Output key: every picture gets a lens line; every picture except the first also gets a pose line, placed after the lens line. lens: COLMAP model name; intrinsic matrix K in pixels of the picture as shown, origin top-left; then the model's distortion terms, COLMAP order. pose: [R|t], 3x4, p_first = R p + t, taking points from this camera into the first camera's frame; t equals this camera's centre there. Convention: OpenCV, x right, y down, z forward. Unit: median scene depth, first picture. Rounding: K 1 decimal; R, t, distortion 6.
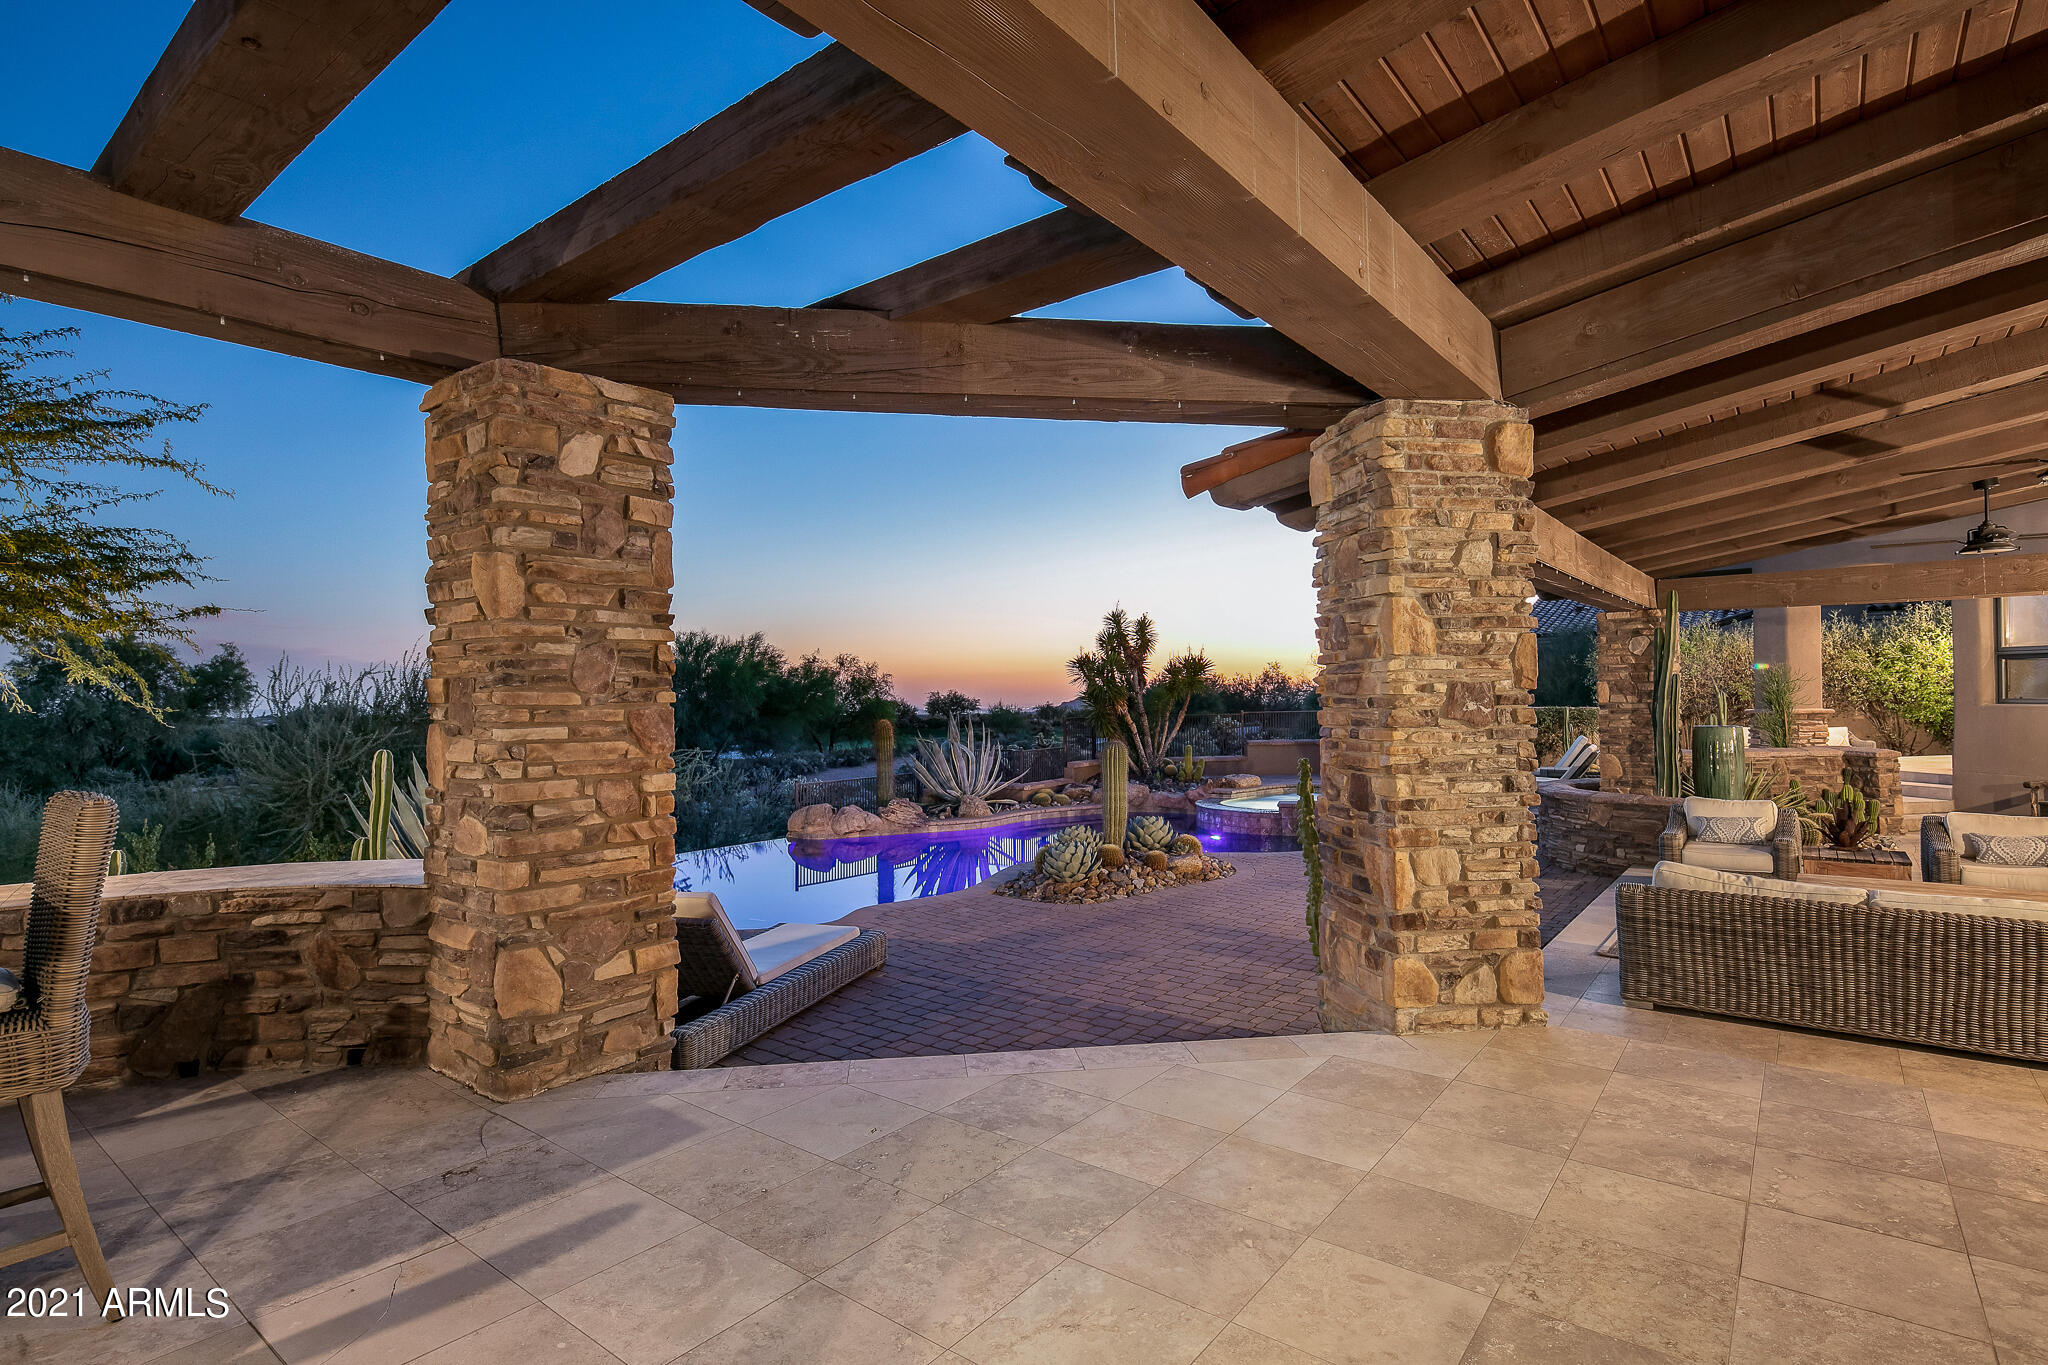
lens RADIAL K [[1000.6, 0, 1031.7], [0, 1000.6, 684.1], [0, 0, 1]] dist [0.029068, -0.000067]
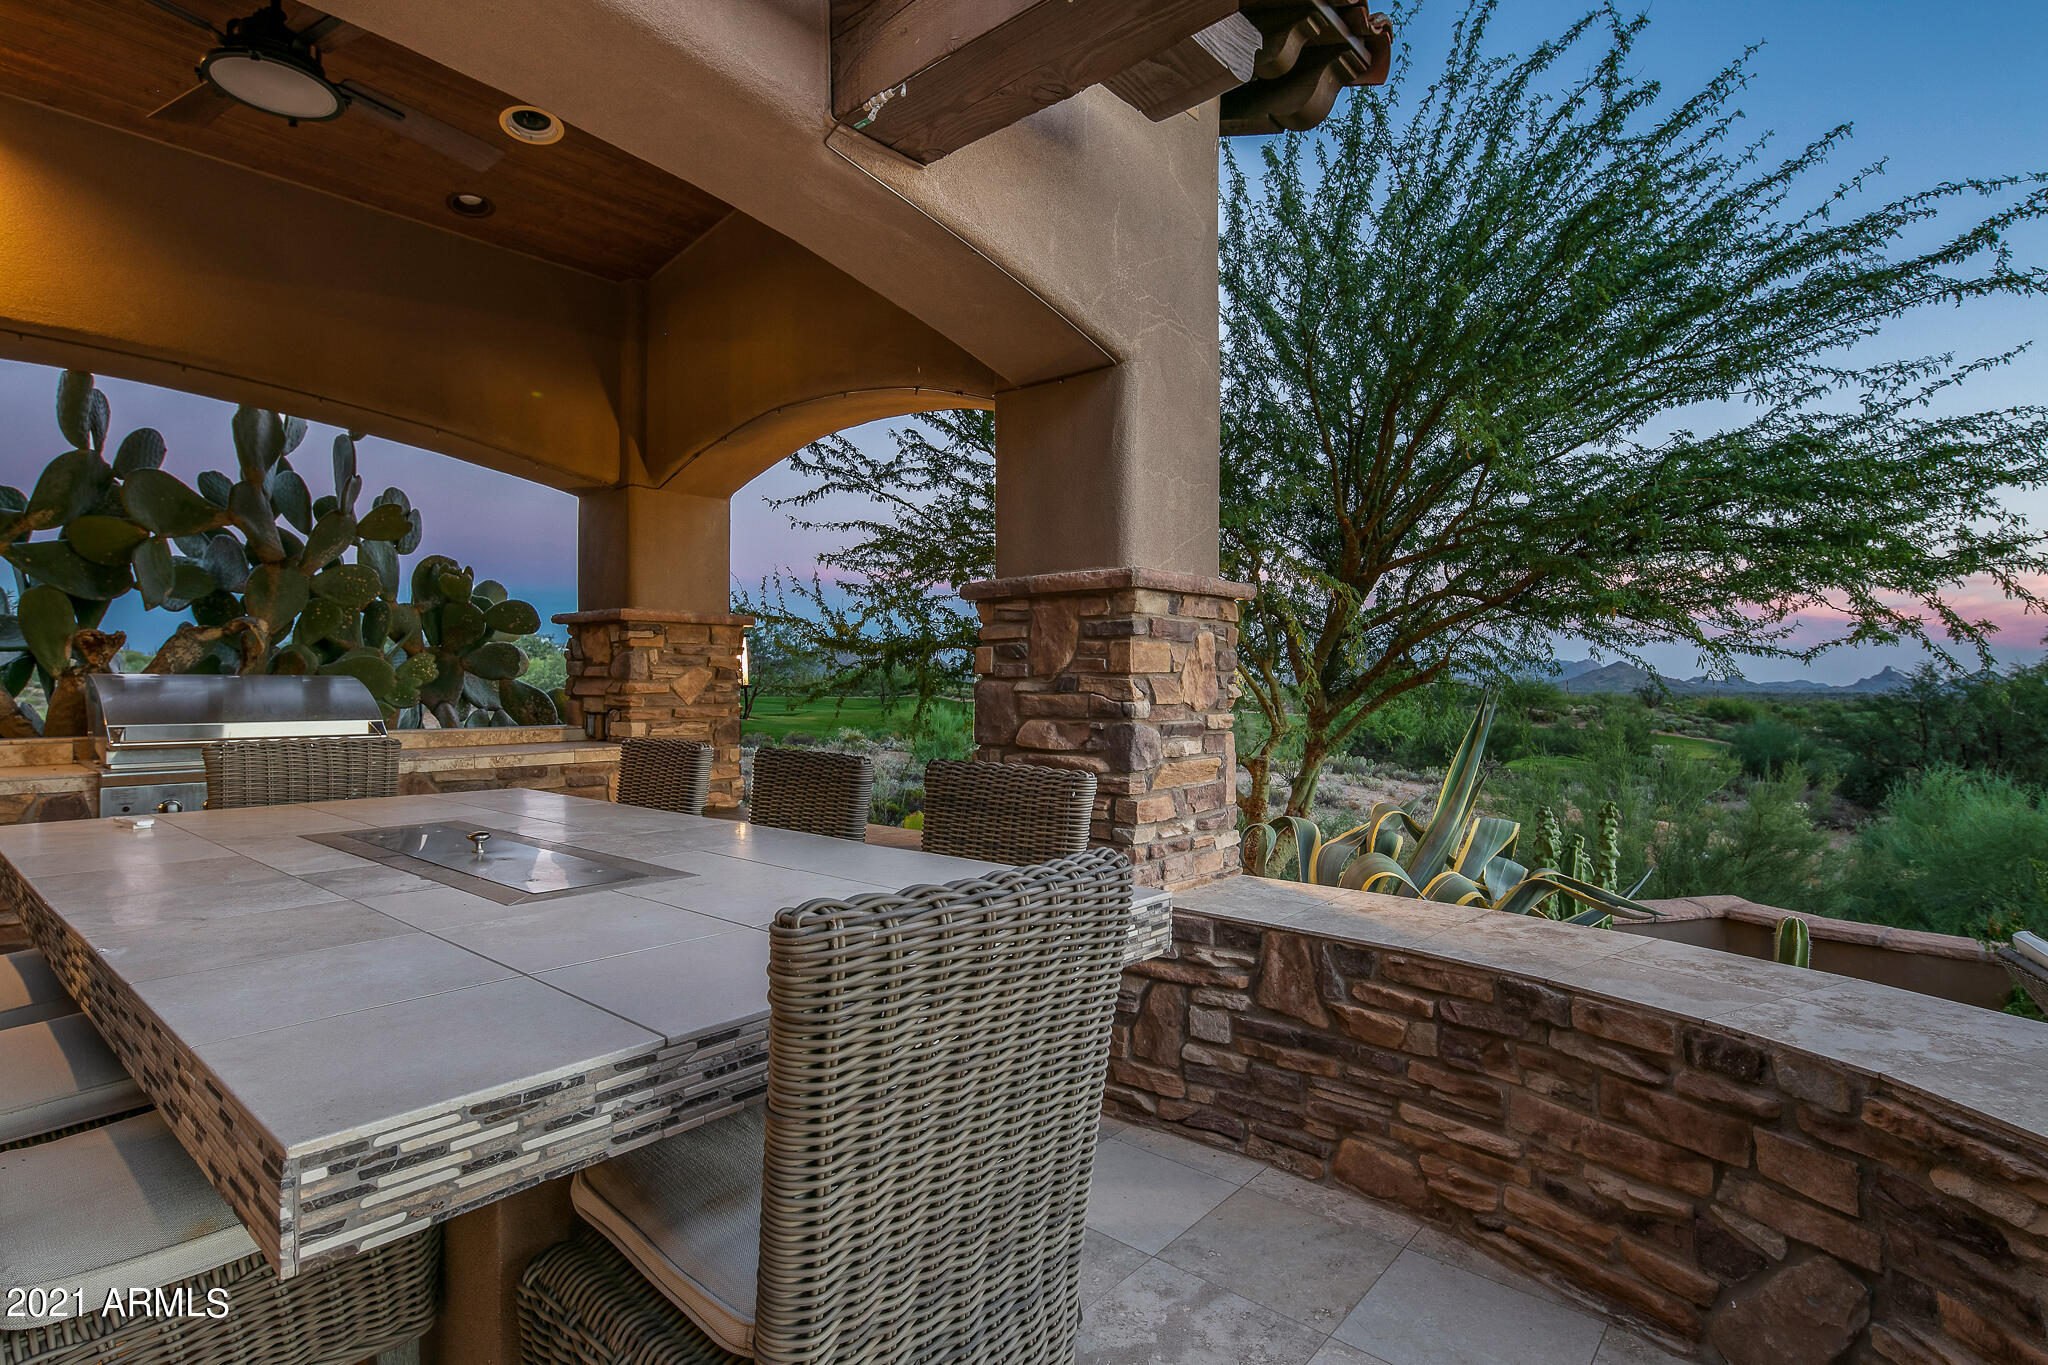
lens RADIAL K [[1000.6, 0, 1027.1], [0, 1000.6, 676.1], [0, 0, 1]] dist [0.029068, -0.000067]
pose [[-0.025355, 0.004196, -0.999670, -0.258488], [0.014305, 0.999890, 0.003834, 0.009519], [0.999576, -0.014203, -0.025412, 0.517299]]
